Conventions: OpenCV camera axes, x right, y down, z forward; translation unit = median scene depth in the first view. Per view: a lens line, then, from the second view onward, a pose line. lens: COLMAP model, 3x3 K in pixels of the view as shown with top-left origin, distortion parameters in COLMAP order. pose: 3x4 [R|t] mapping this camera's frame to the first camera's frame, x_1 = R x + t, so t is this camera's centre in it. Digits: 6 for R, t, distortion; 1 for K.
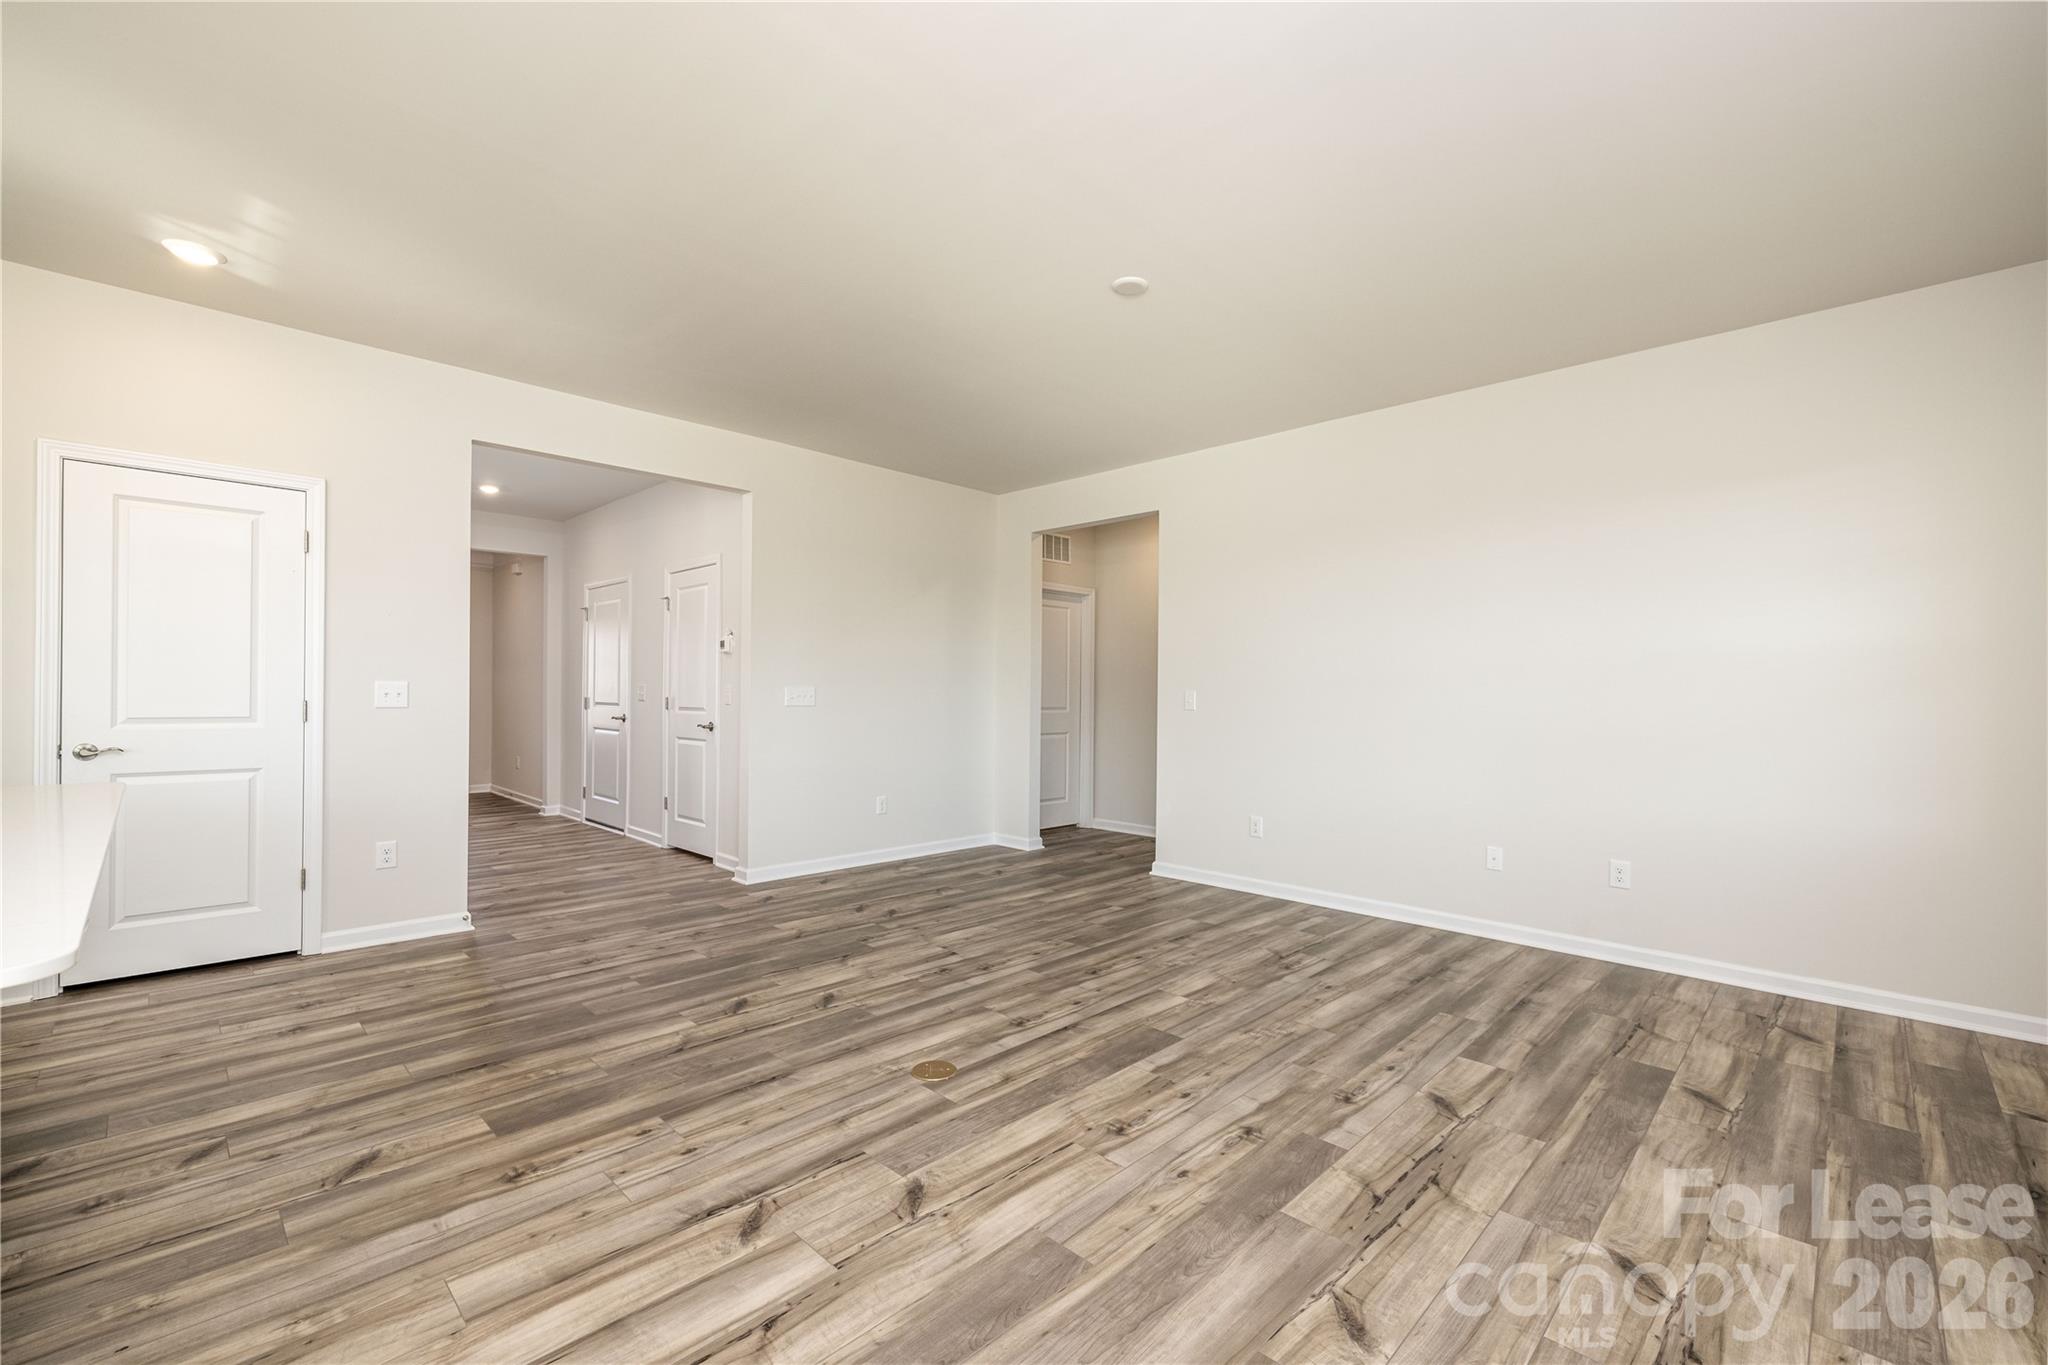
lens RADIAL K [[856.7, 0, 1029.2], [0, 856.7, 698.9], [0, 0, 1]] dist [-0.000505, 0.000396]
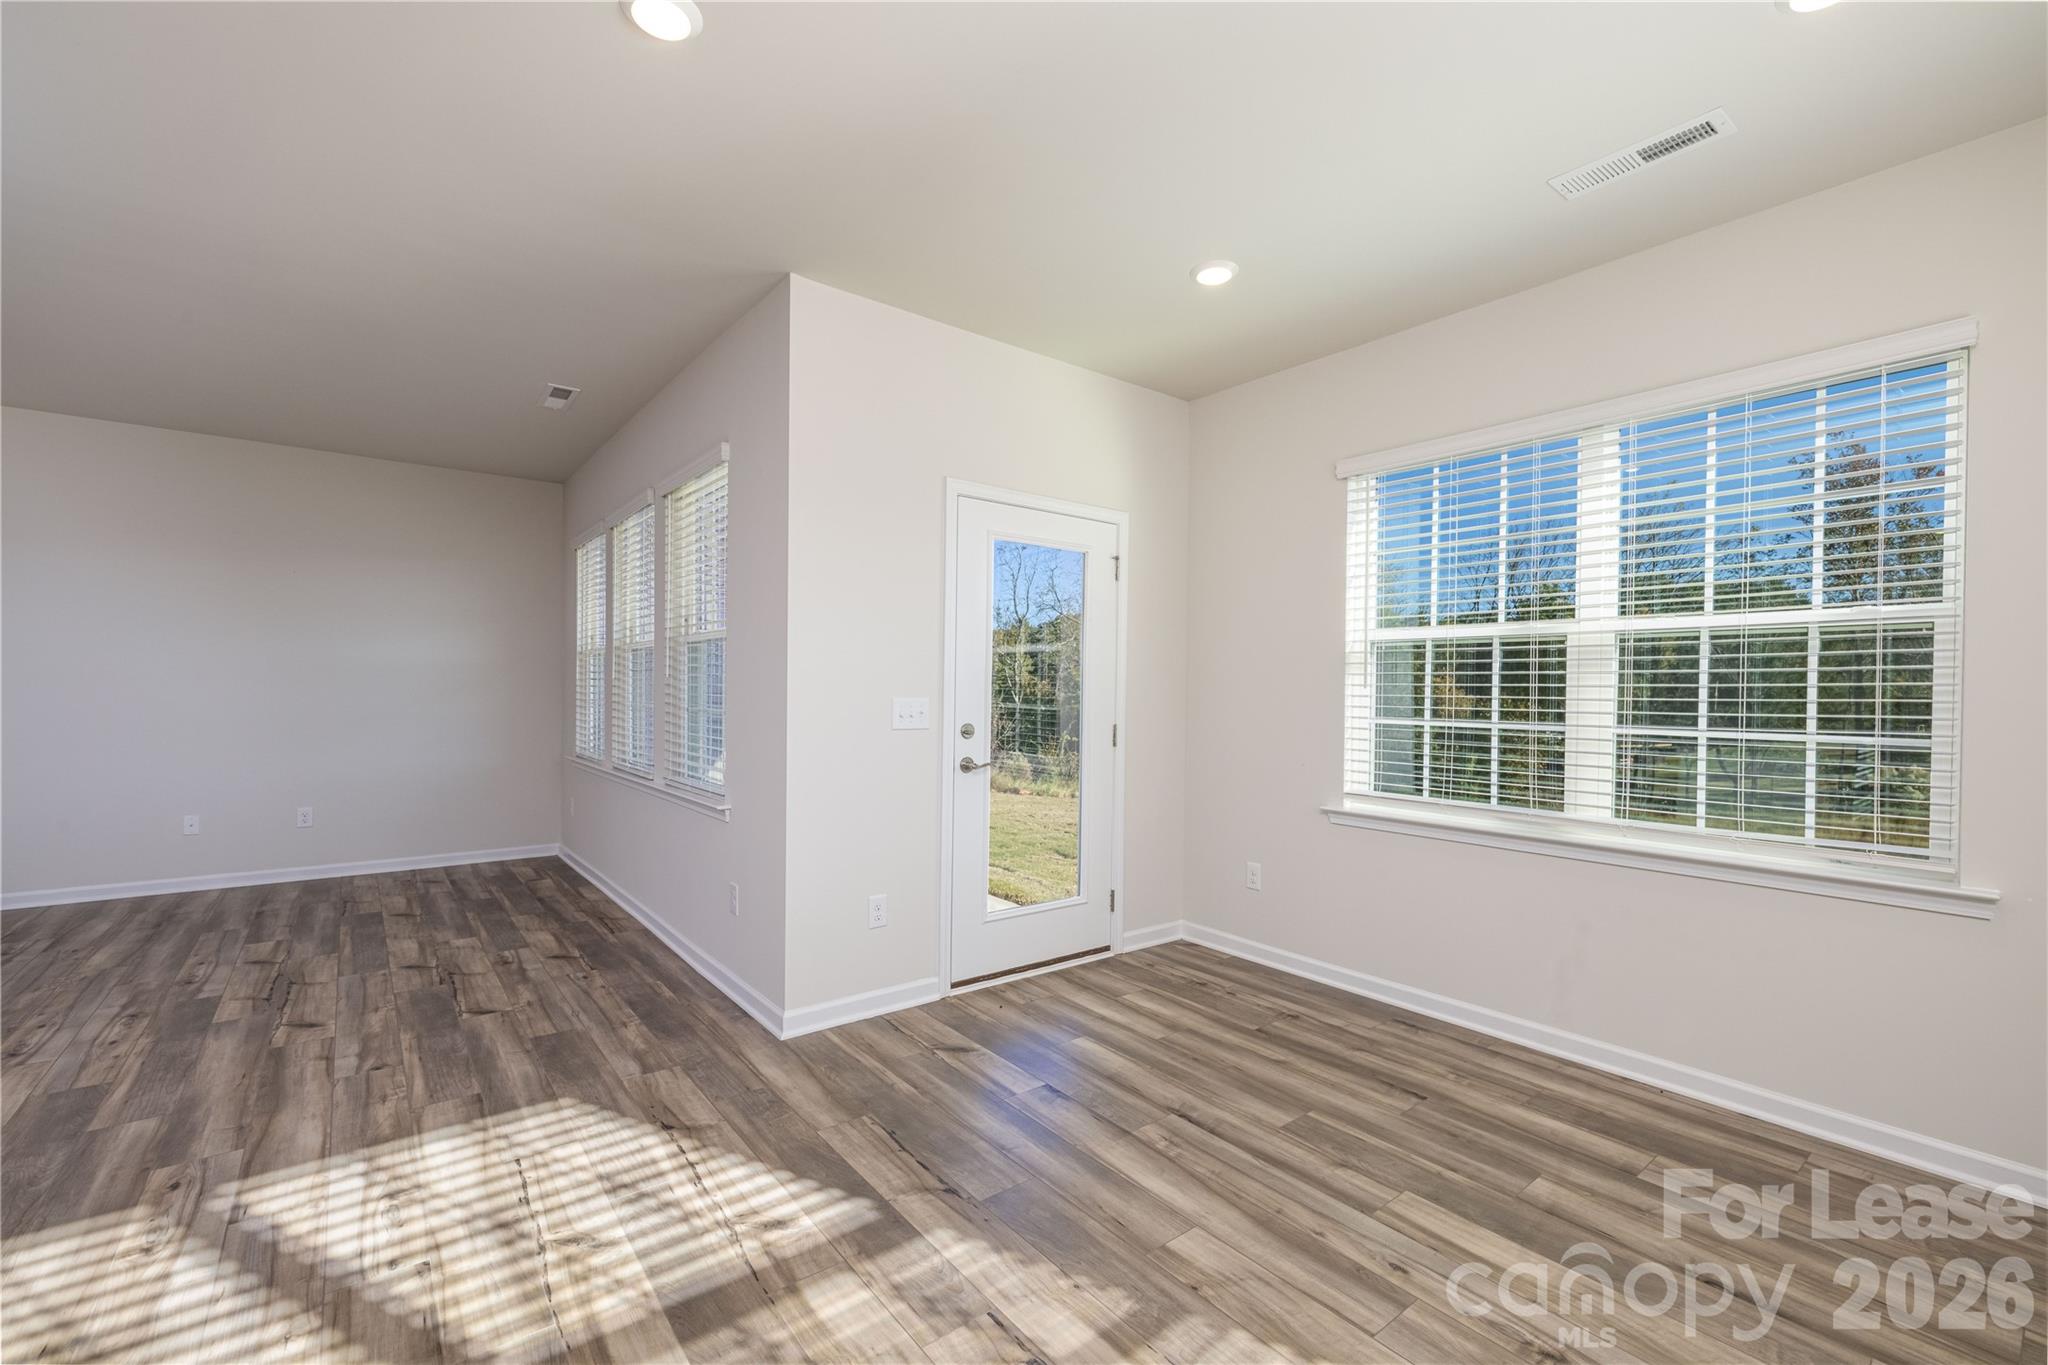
lens RADIAL K [[856.7, 0, 1023.9], [0, 856.7, 692.3], [0, 0, 1]] dist [-0.000505, 0.000396]
pose [[0.131930, -0.011348, 0.991194, -0.671127], [-0.000021, 0.999934, 0.011451, -0.020533], [-0.991259, -0.001532, 0.131921, -0.436824]]
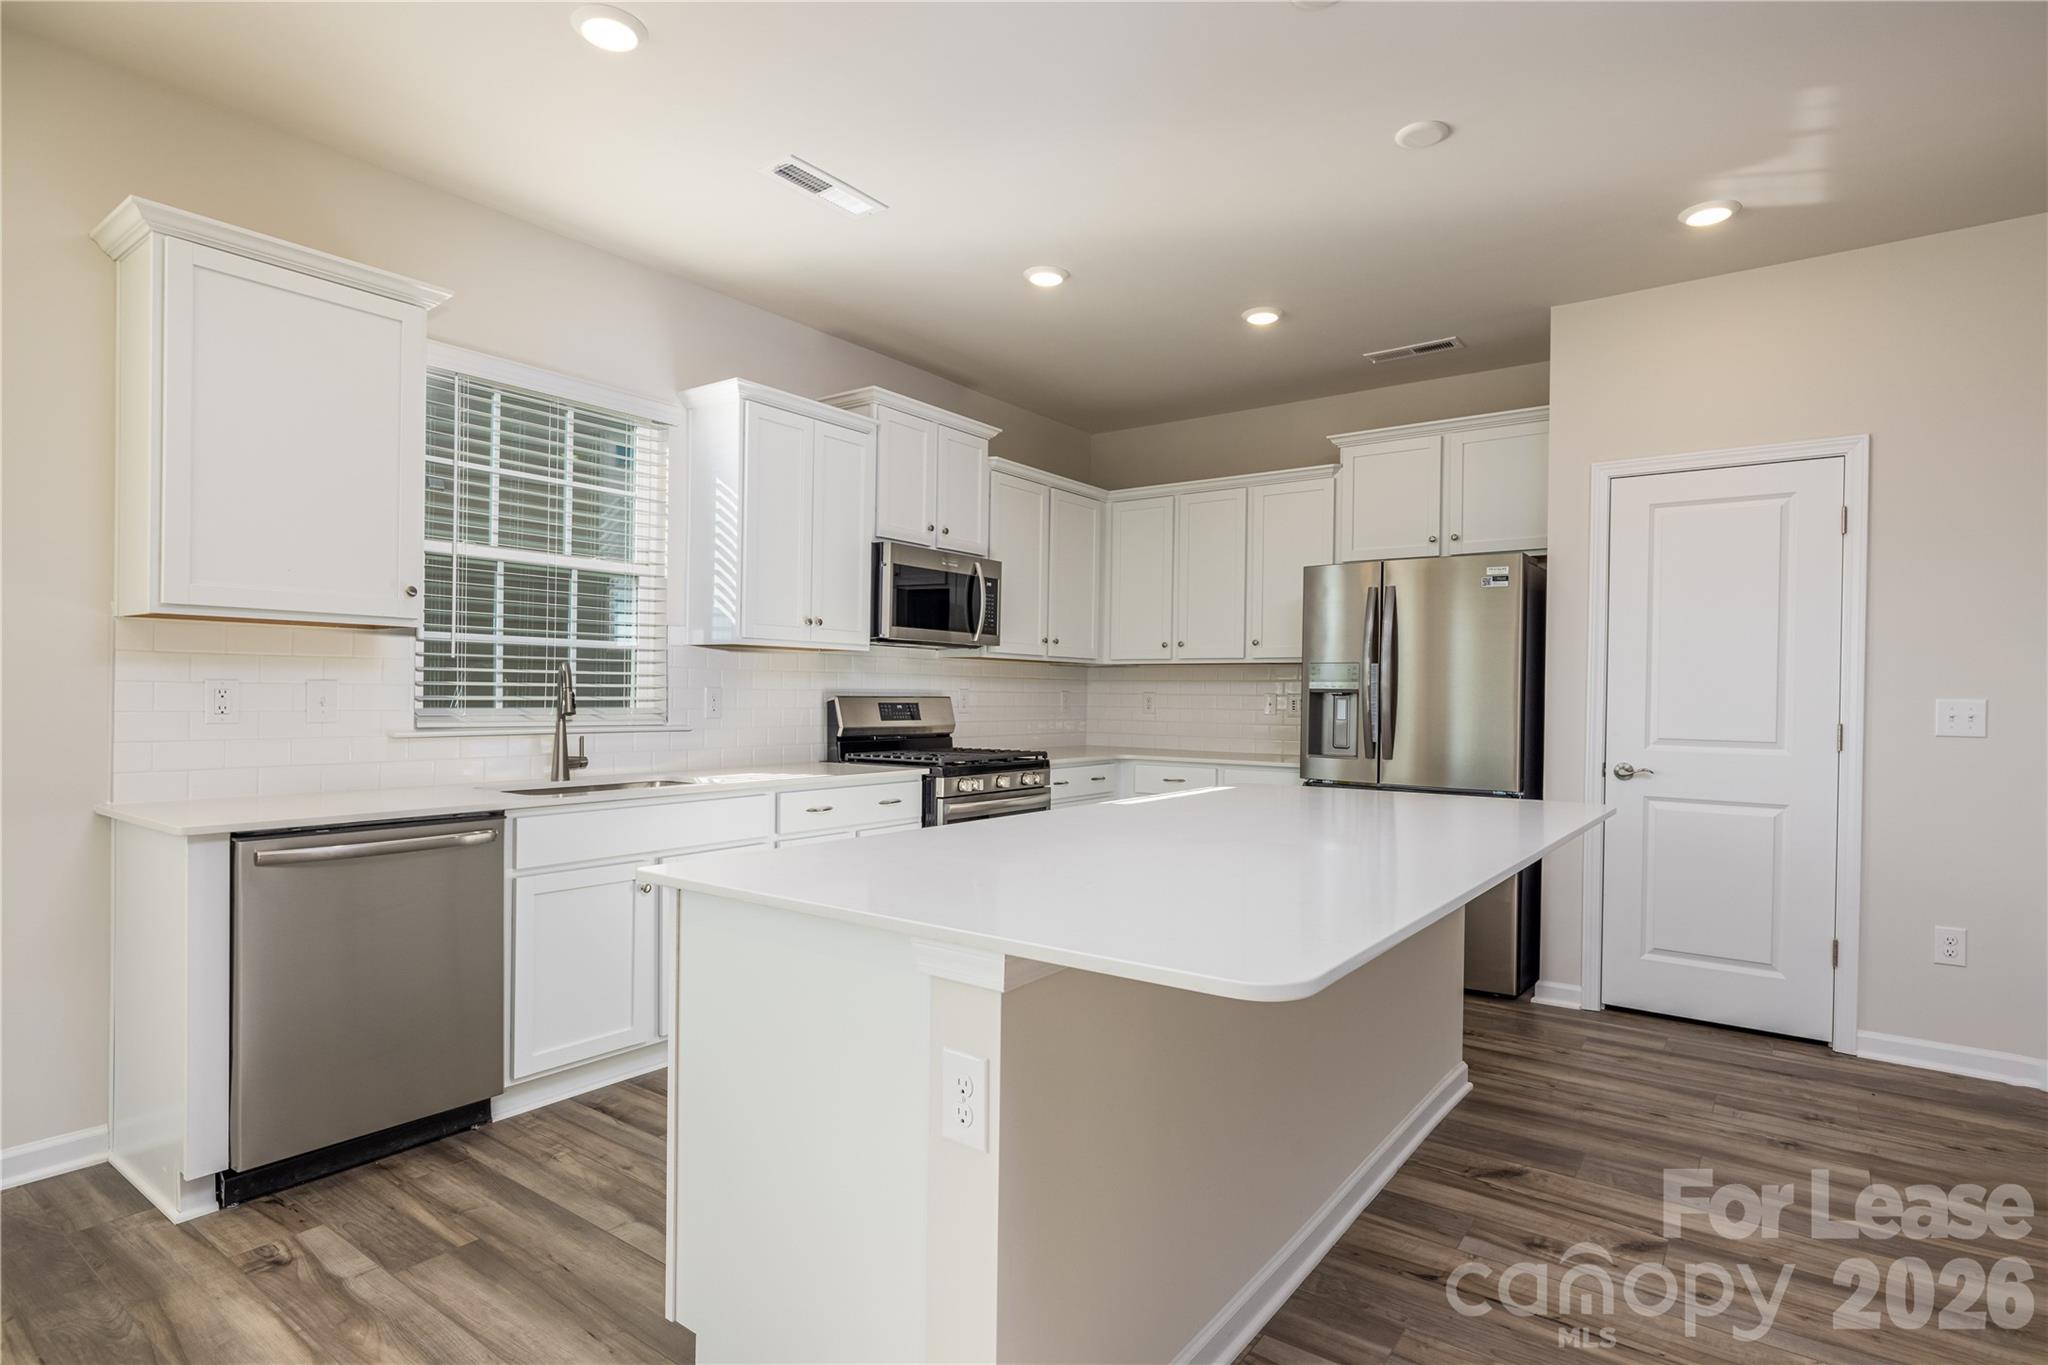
lens RADIAL K [[1049.1, 0, 1017.1], [0, 1049.1, 697.9], [0, 0, 1]] dist [-0.004650, 0.002089]
pose [[0.133992, -0.004113, -0.990974, -0.002753], [-0.019484, 0.999787, -0.006784, -0.000913], [0.990791, 0.020218, 0.133884, 0.155326]]
